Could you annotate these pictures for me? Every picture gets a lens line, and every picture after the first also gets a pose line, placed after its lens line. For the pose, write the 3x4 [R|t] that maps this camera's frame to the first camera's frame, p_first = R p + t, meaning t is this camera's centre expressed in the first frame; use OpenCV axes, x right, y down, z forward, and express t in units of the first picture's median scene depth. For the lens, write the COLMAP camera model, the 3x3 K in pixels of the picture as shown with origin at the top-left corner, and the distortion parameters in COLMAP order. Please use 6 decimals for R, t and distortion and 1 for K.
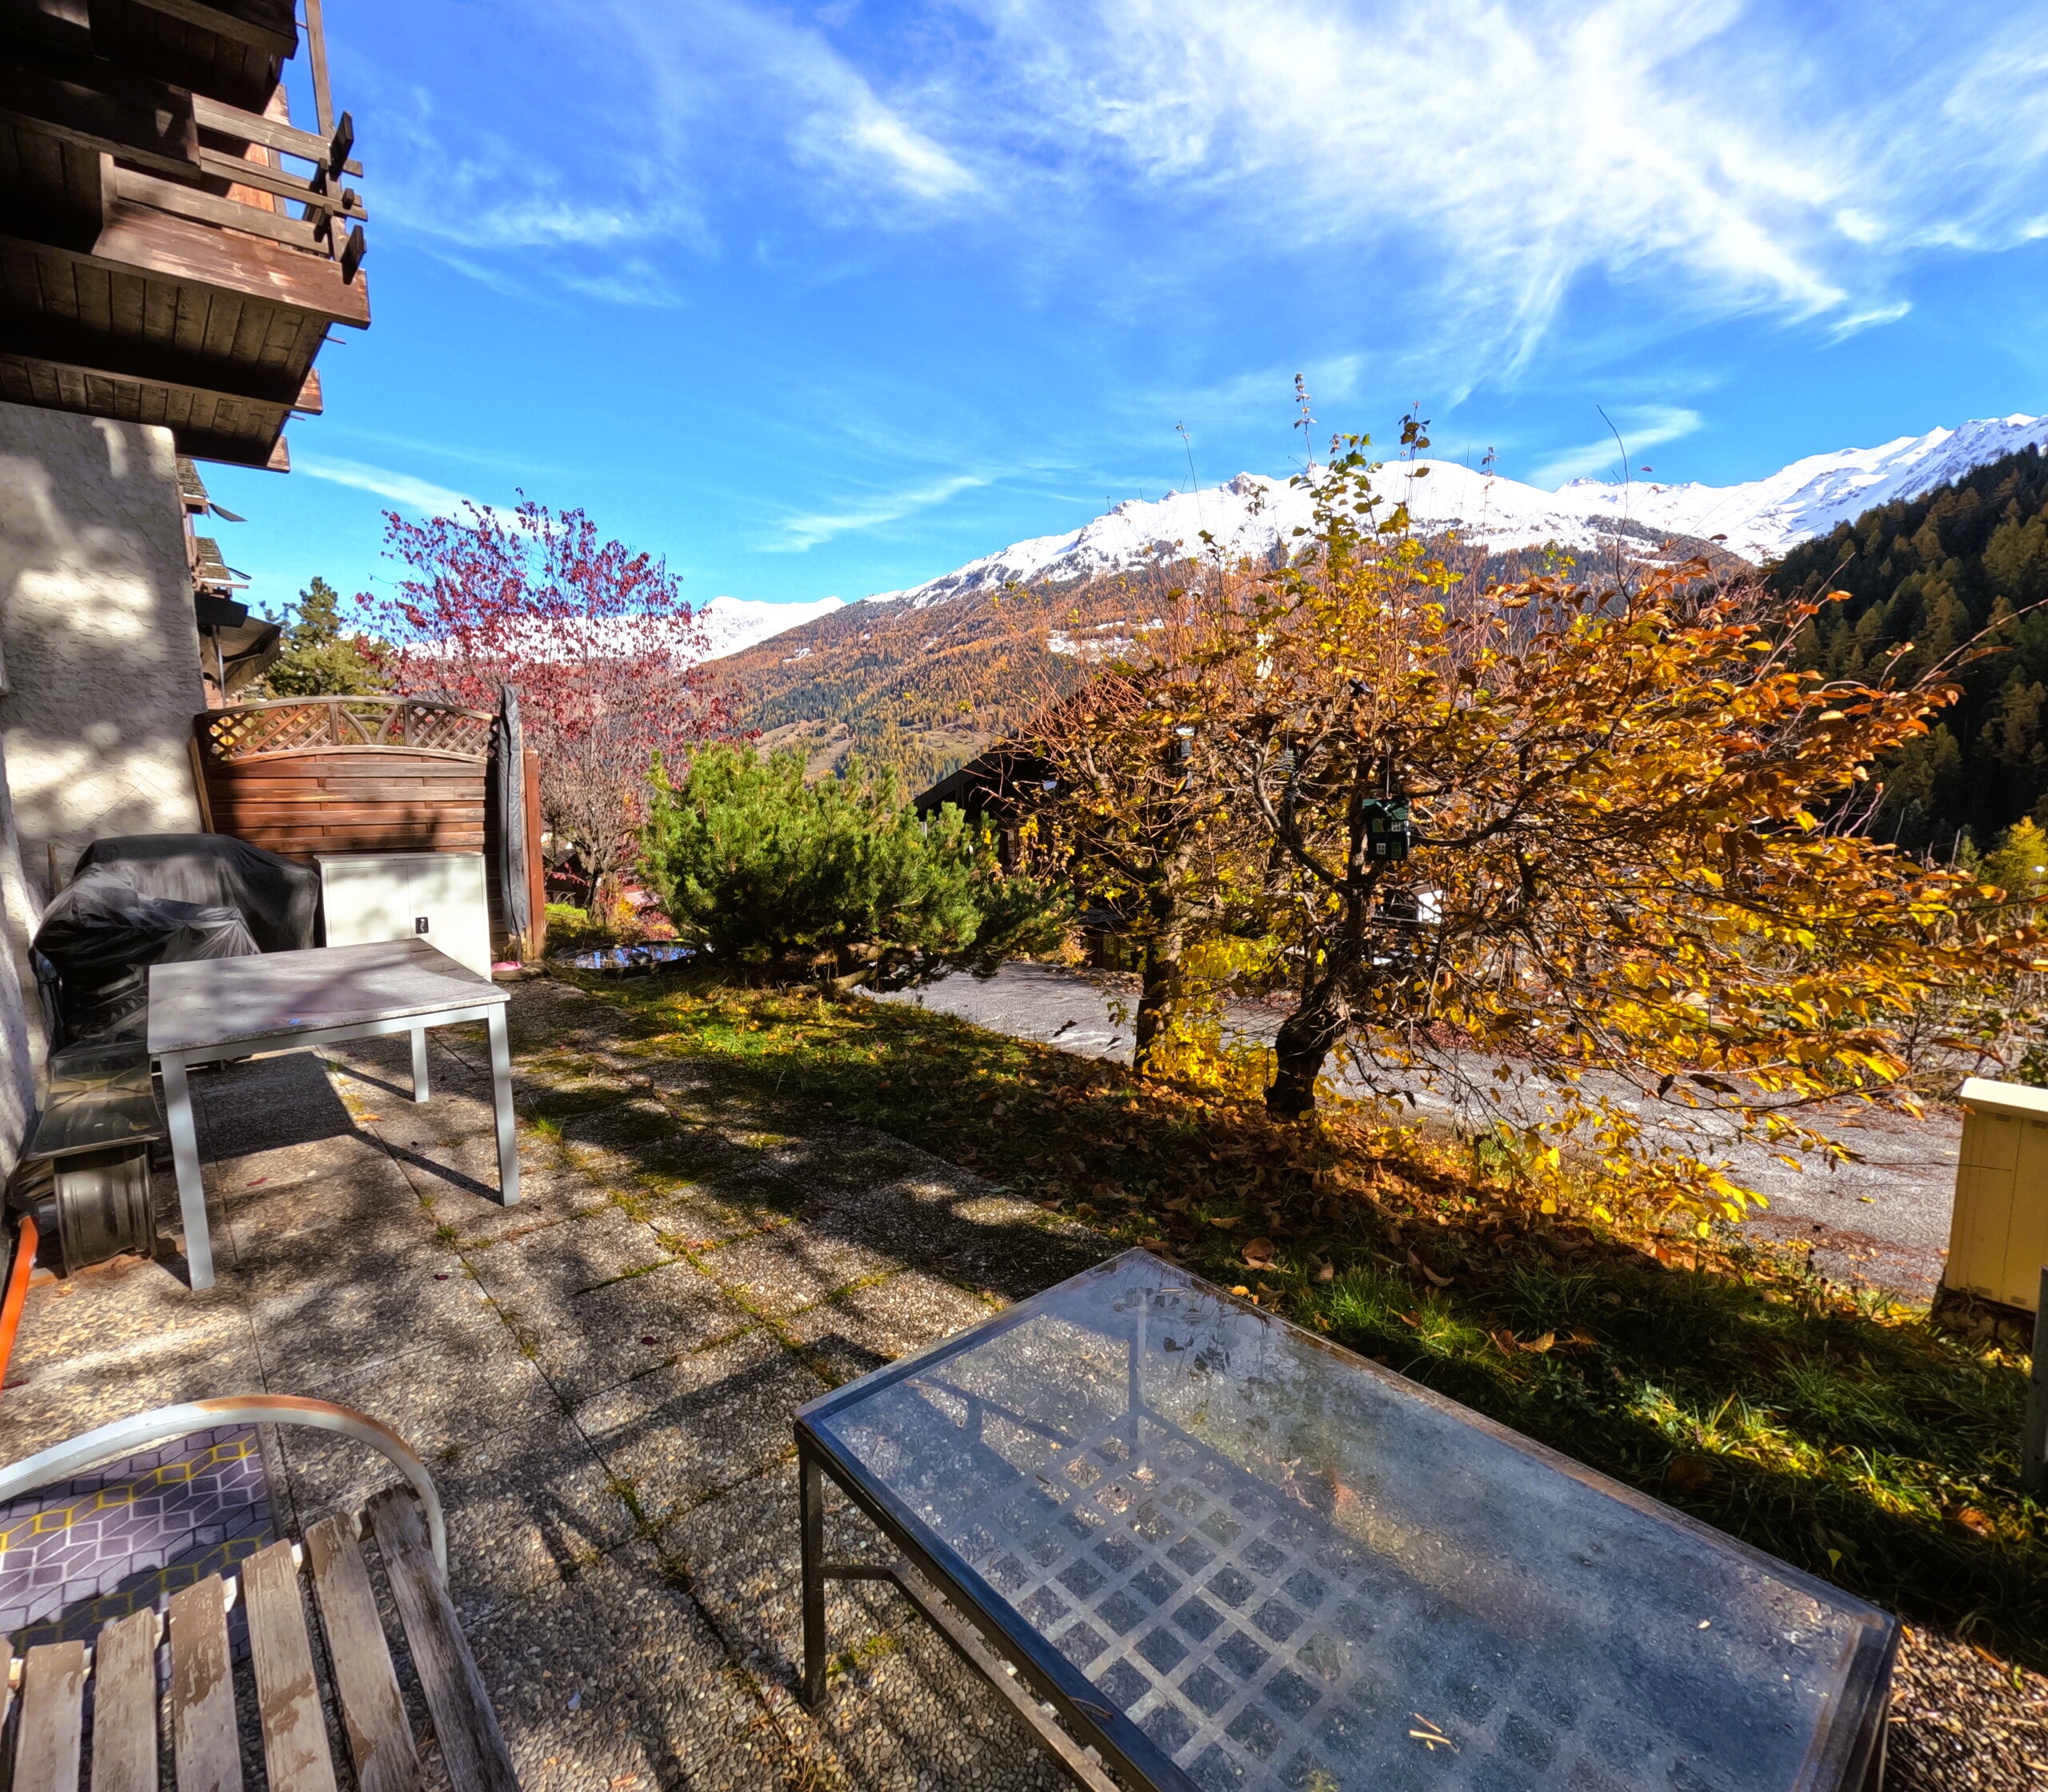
lens RADIAL K [[988.9, 0, 1028.1], [0, 988.9, 899.7], [0, 0, 1]] dist [-0.001717, -0.000056]
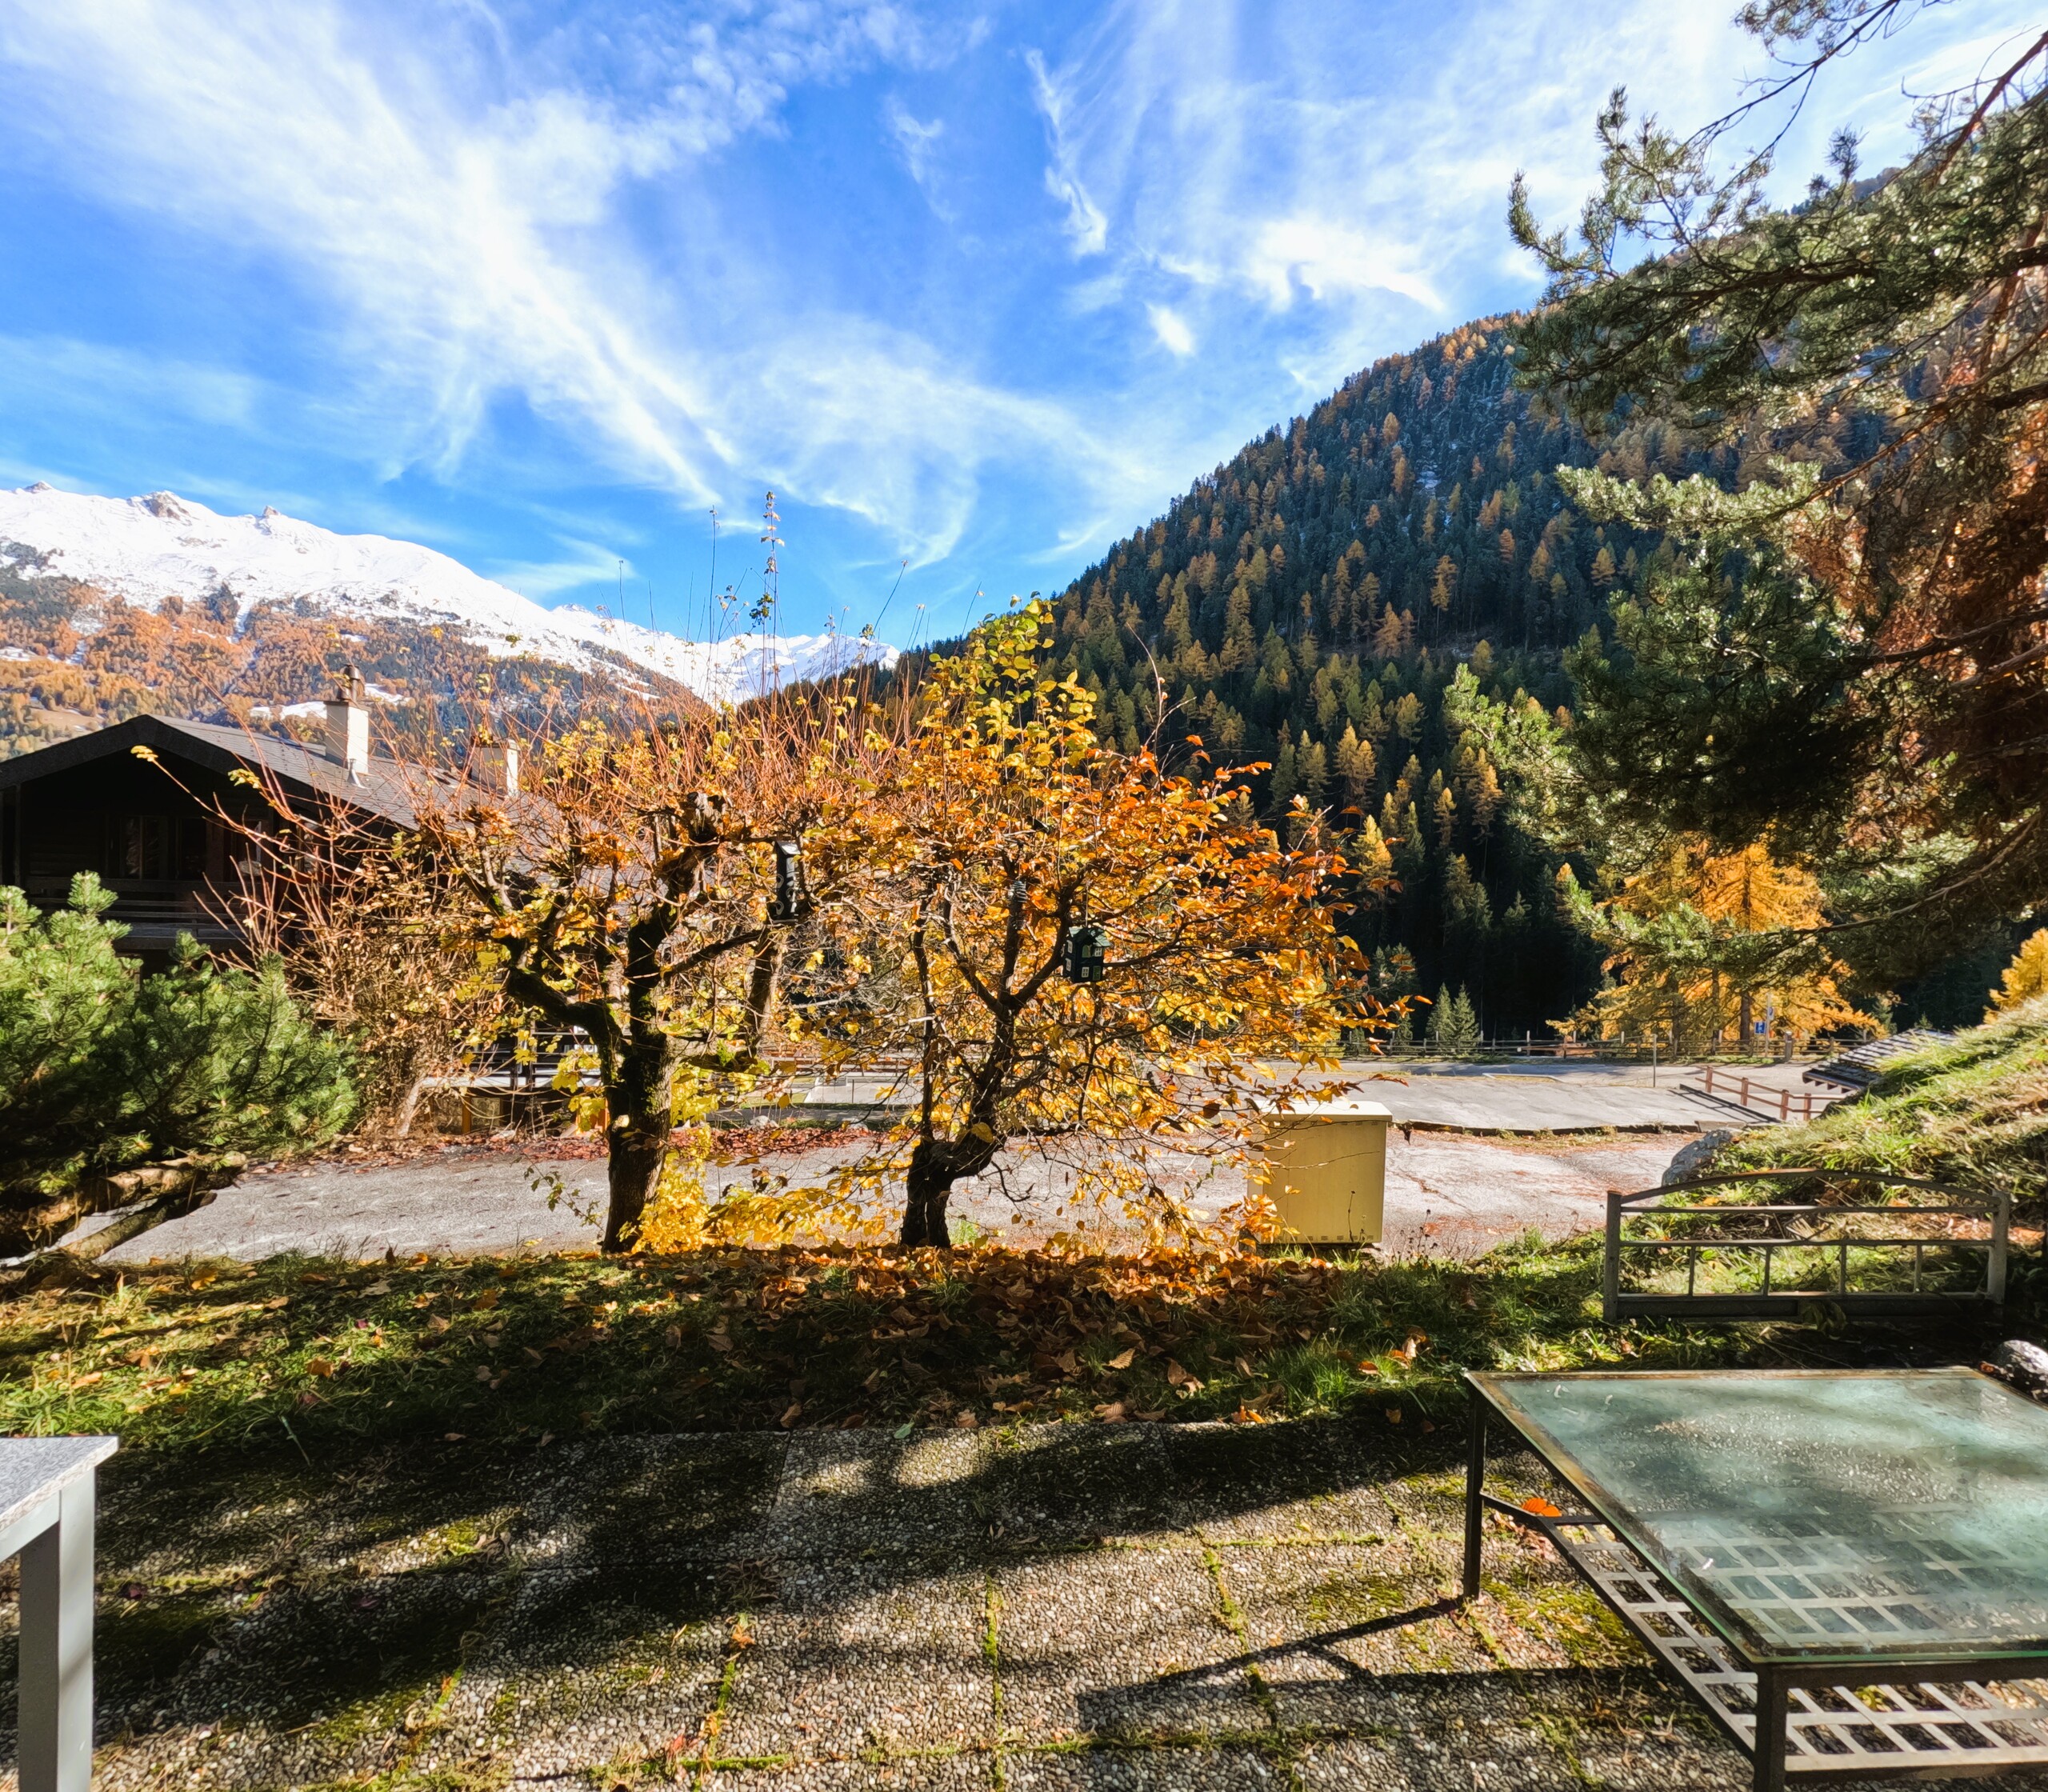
lens RADIAL K [[988.9, 0, 1026.4], [0, 988.9, 888.3], [0, 0, 1]] dist [-0.001717, -0.000056]
pose [[0.589288, 0.018999, 0.807699, -0.360022], [0.073384, 0.994332, -0.076929, -0.039406], [-0.804583, 0.104605, 0.584554, 0.249856]]
